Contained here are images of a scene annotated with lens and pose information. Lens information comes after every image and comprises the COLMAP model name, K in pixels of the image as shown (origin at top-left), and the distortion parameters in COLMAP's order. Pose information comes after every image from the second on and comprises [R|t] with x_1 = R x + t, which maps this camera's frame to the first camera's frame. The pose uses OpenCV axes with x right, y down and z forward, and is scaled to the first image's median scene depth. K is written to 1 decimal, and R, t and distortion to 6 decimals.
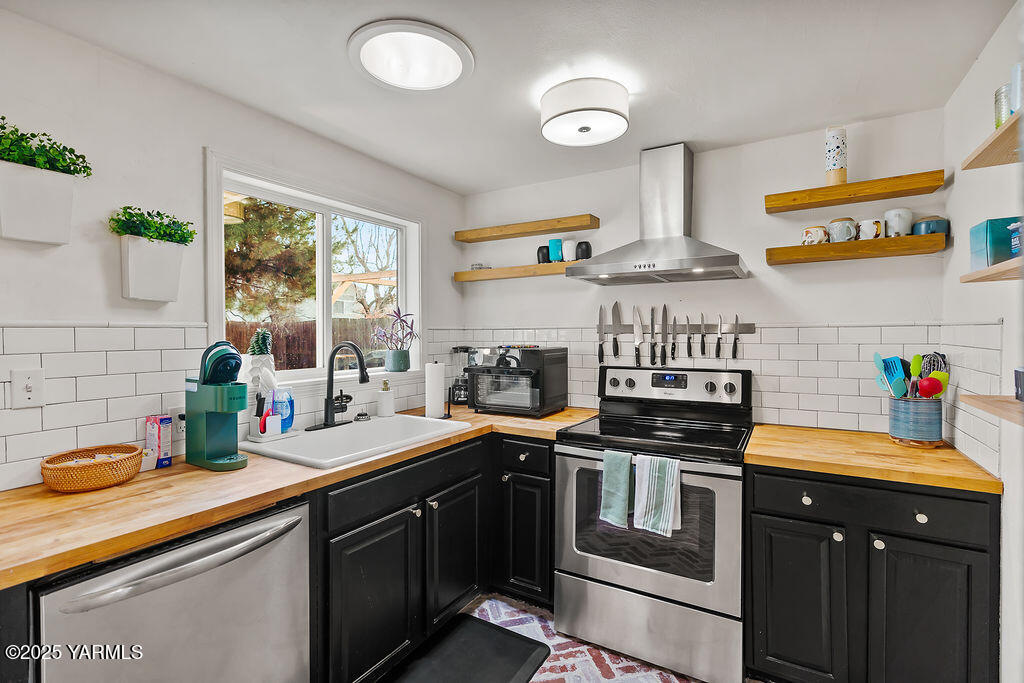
lens RADIAL K [[472.8, 0, 508.0], [0, 472.8, 337.5], [0, 0, 1]] dist [-0.011693, 0.006325]
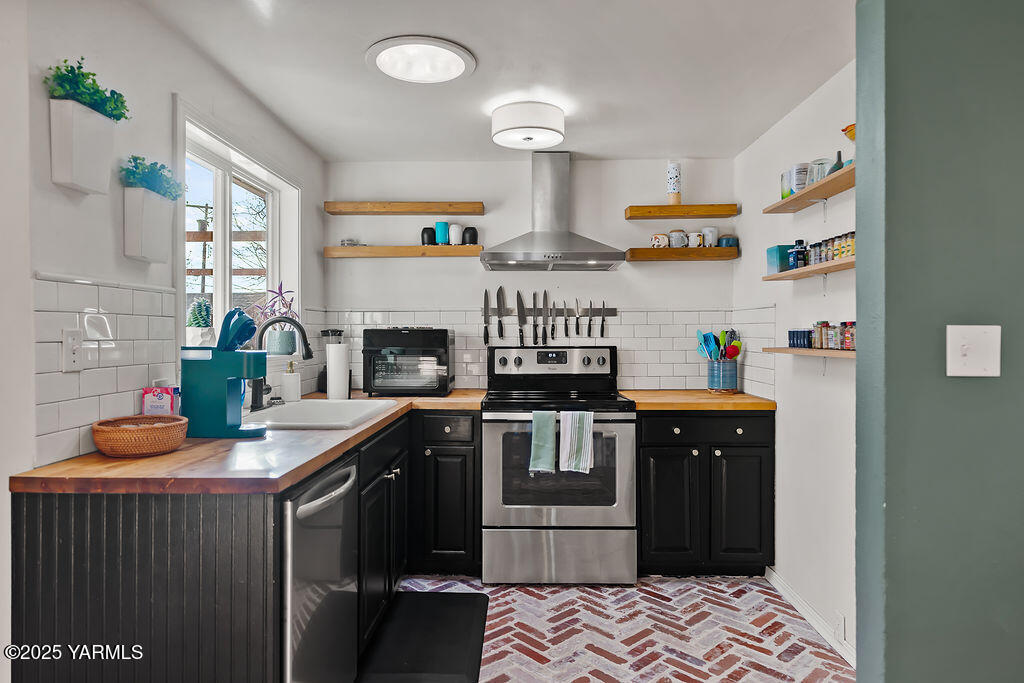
lens RADIAL K [[632.9, 0, 515.0], [0, 632.9, 338.3], [0, 0, 1]] dist [-0.009577, 0.001868]
pose [[0.865718, 0.000082, 0.500533, -0.558282], [0.002297, 0.999989, -0.004137, 0.058024], [-0.500527, 0.004731, 0.865708, -0.303078]]
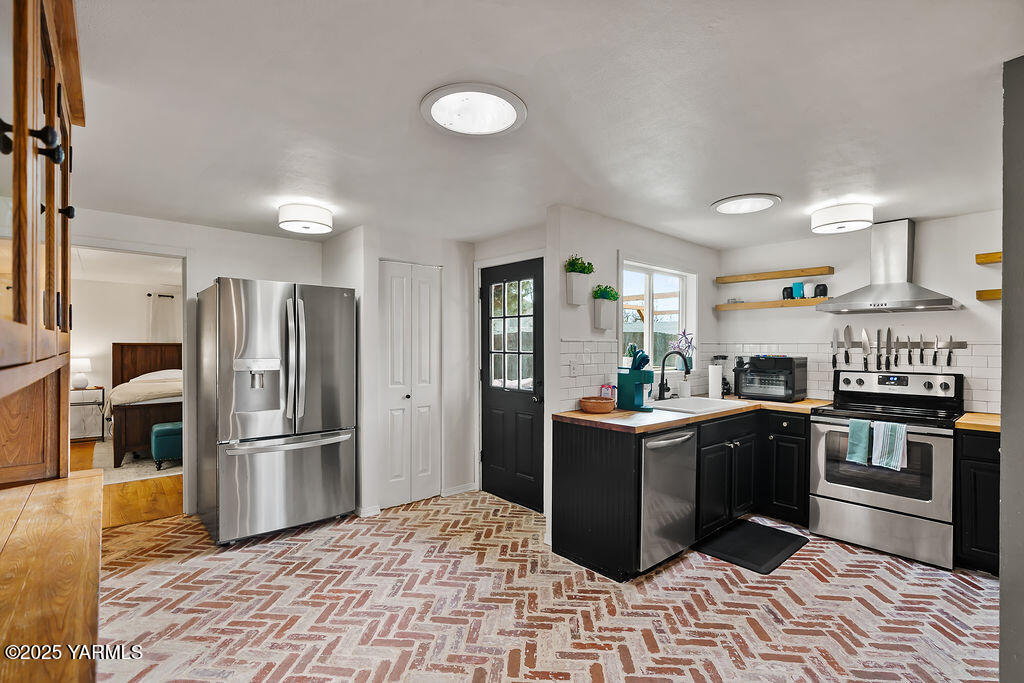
lens RADIAL K [[472.8, 0, 512.0], [0, 472.8, 348.0], [0, 0, 1]] dist [-0.011693, 0.006325]
pose [[0.953893, 0.011233, -0.299937, -0.384883], [-0.012945, 0.999909, -0.003720, 0.013619], [0.299868, 0.007431, 0.953952, -0.820340]]
